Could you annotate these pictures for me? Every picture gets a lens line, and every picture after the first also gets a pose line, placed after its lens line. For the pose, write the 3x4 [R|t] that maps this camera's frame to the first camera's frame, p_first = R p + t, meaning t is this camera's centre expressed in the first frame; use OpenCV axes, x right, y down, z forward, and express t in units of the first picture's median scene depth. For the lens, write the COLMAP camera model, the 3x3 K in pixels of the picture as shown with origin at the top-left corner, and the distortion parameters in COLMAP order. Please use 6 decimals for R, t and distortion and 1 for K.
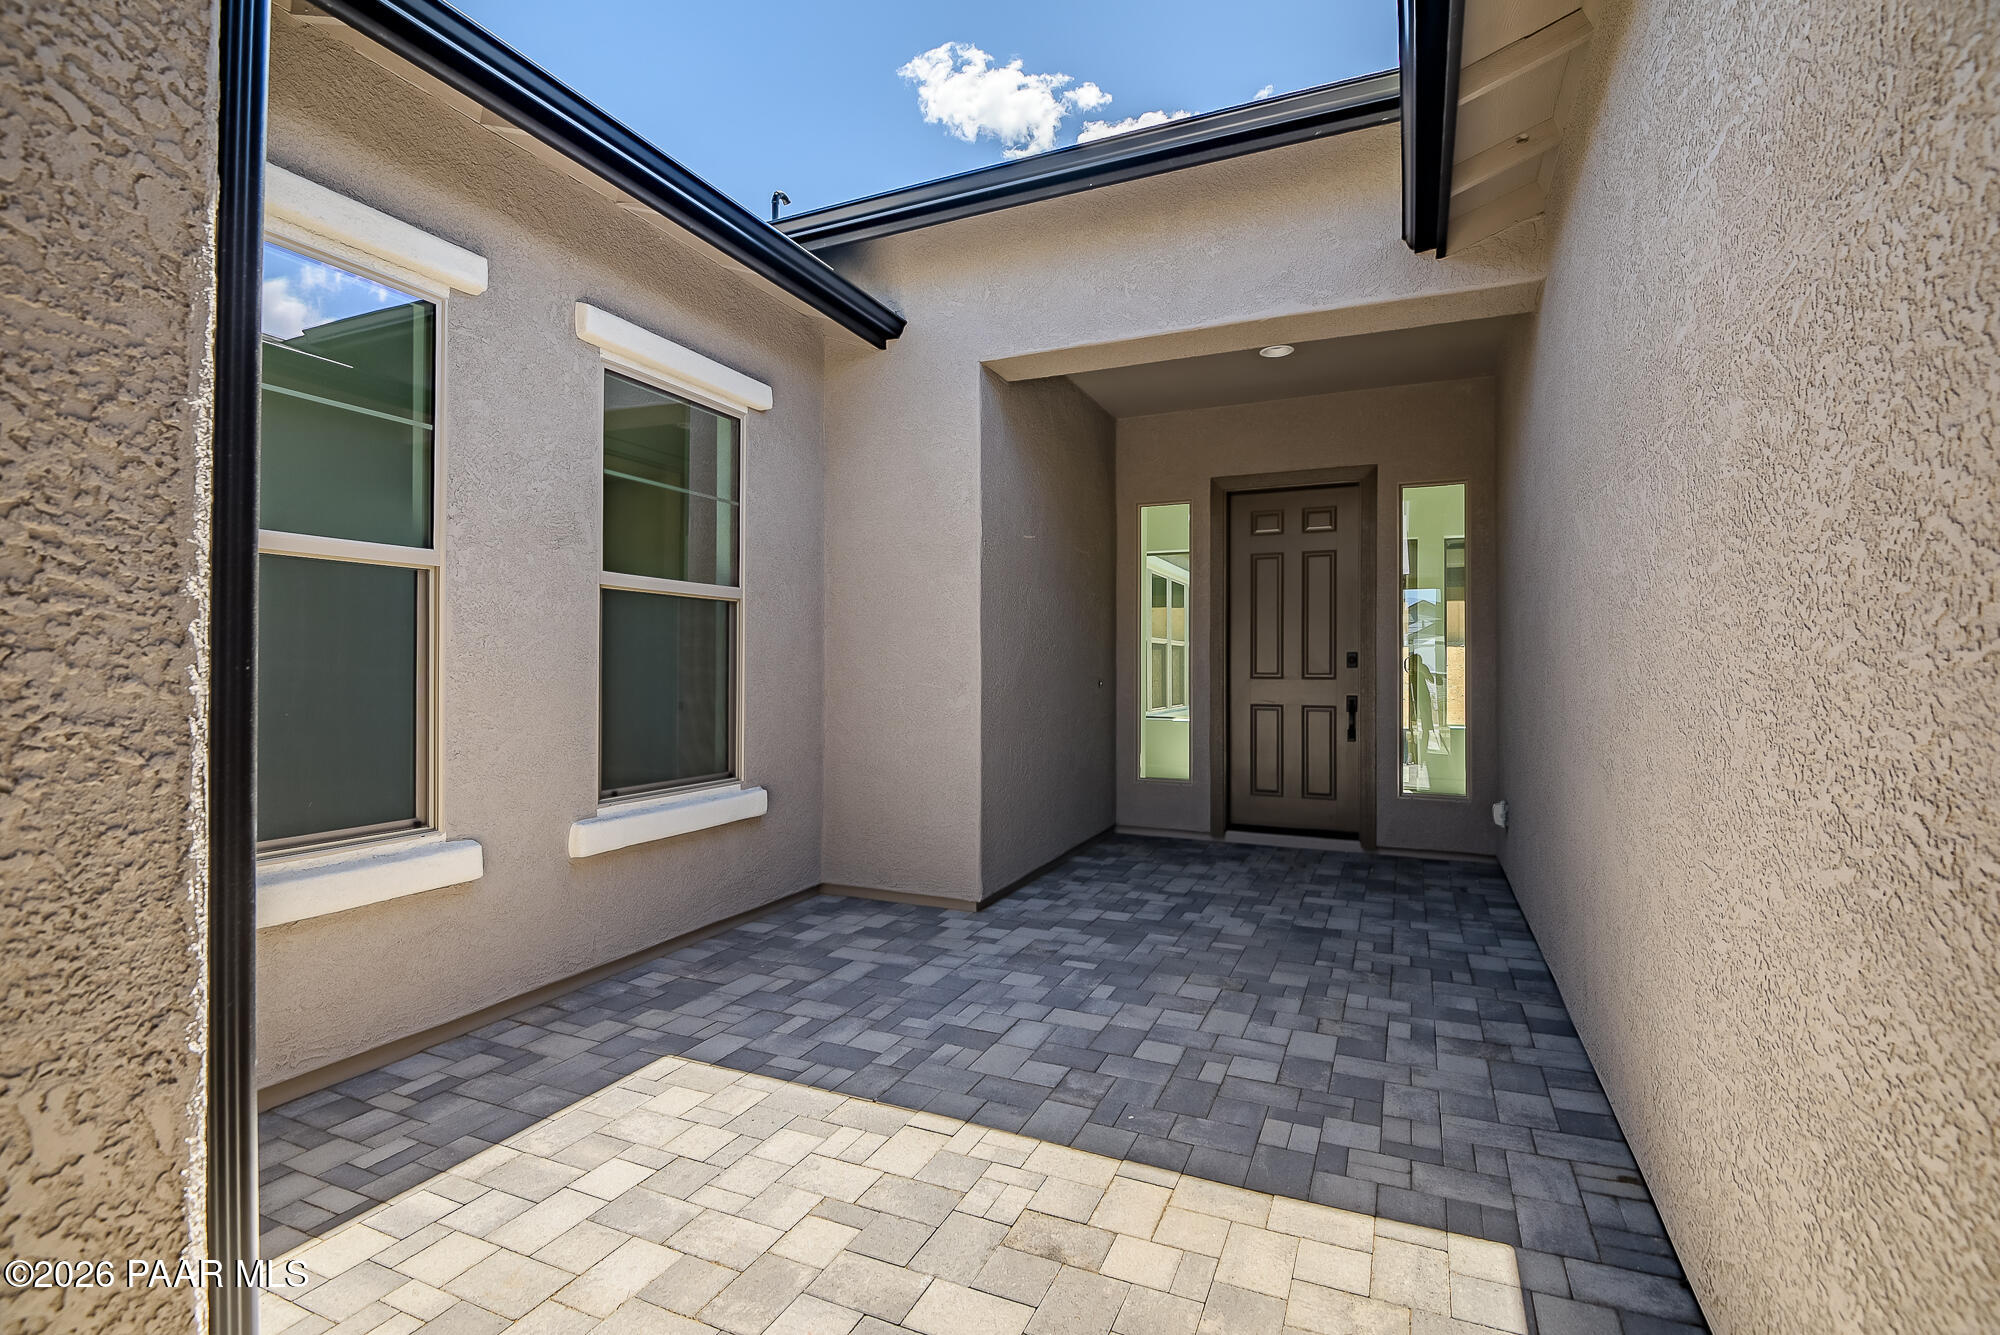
lens RADIAL K [[942.5, 0, 980.2], [0, 942.5, 663.6], [0, 0, 1]] dist [-0.036541, -0.003855]
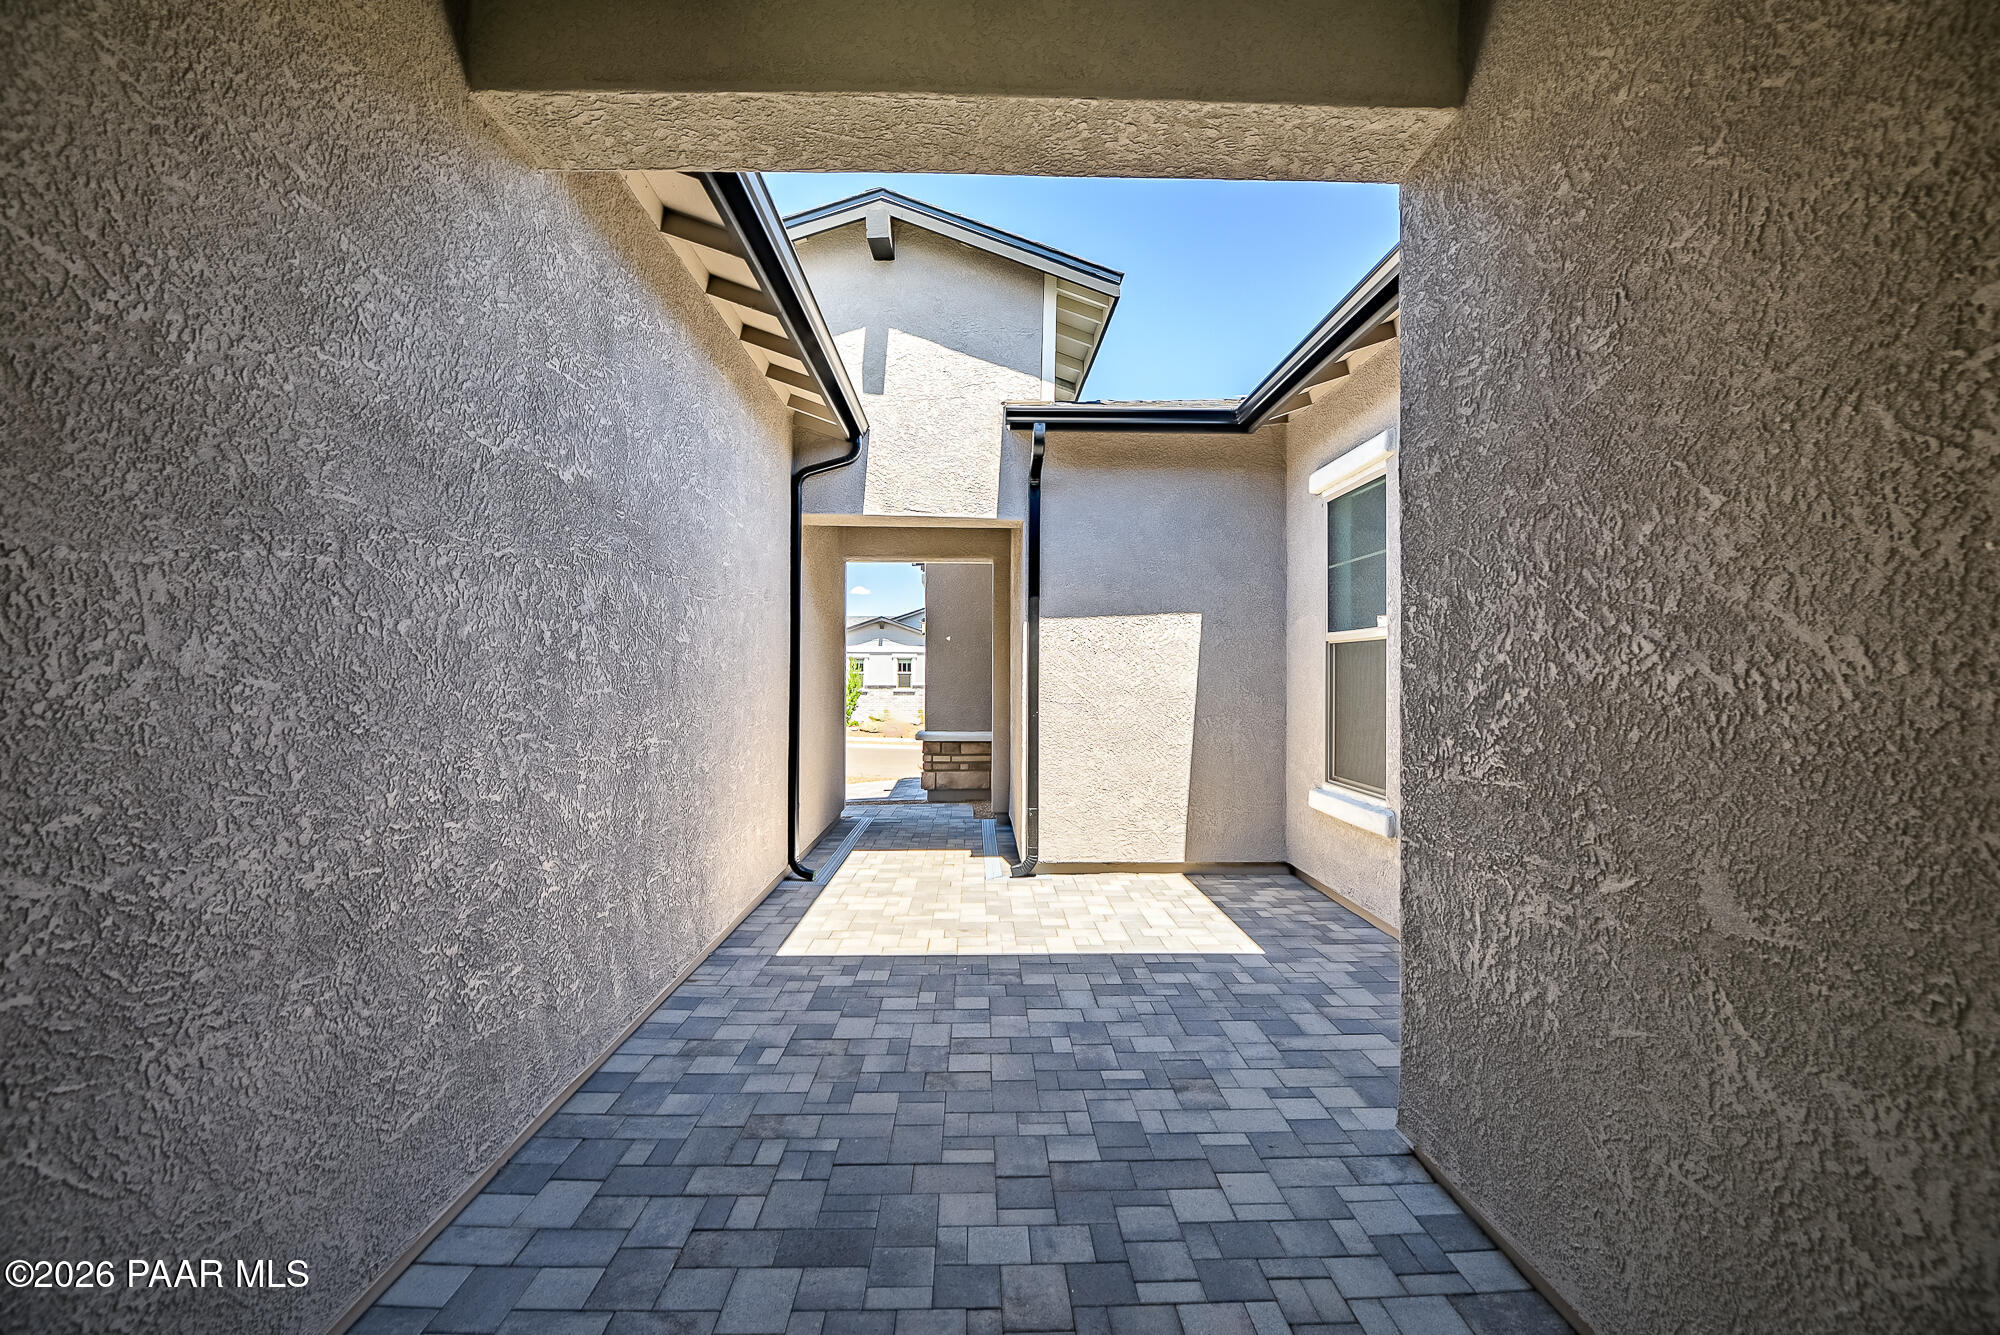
lens RADIAL K [[942.5, 0, 994.8], [0, 942.5, 670.2], [0, 0, 1]] dist [-0.036541, -0.003855]
pose [[-0.902152, -0.004468, -0.431395, 0.661686], [-0.001951, 0.999978, -0.006277, -0.027939], [0.431414, -0.004822, -0.902141, 2.001841]]
